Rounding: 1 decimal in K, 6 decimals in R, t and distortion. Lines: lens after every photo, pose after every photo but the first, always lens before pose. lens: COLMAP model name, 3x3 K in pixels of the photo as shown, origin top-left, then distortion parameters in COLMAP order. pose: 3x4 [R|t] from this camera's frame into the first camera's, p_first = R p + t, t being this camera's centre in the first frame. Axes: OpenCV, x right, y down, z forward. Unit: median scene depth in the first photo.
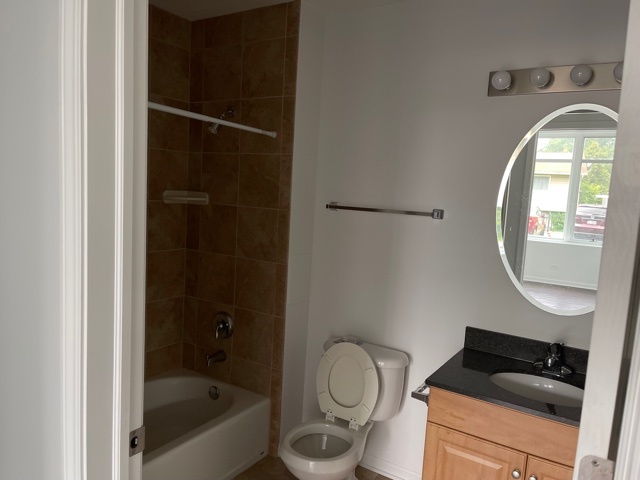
lens RADIAL K [[493.6, 0, 320.5], [0, 493.6, 240.3], [0, 0, 1]] dist [0.017341, 0.003104]
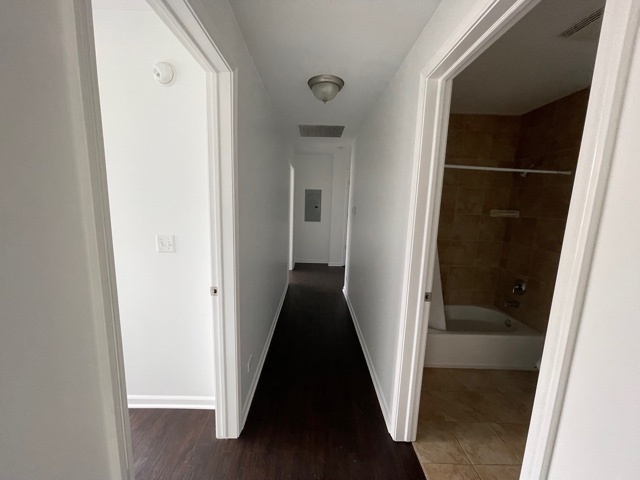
lens RADIAL K [[254.6, 0, 319.1], [0, 254.6, 239.6], [0, 0, 1]] dist [0.001829, 0.000068]
pose [[0.541291, 0.090998, -0.835897, 0.155533], [-0.102627, 0.993844, 0.041736, 0.041884], [0.834549, 0.063194, 0.547298, -0.086148]]
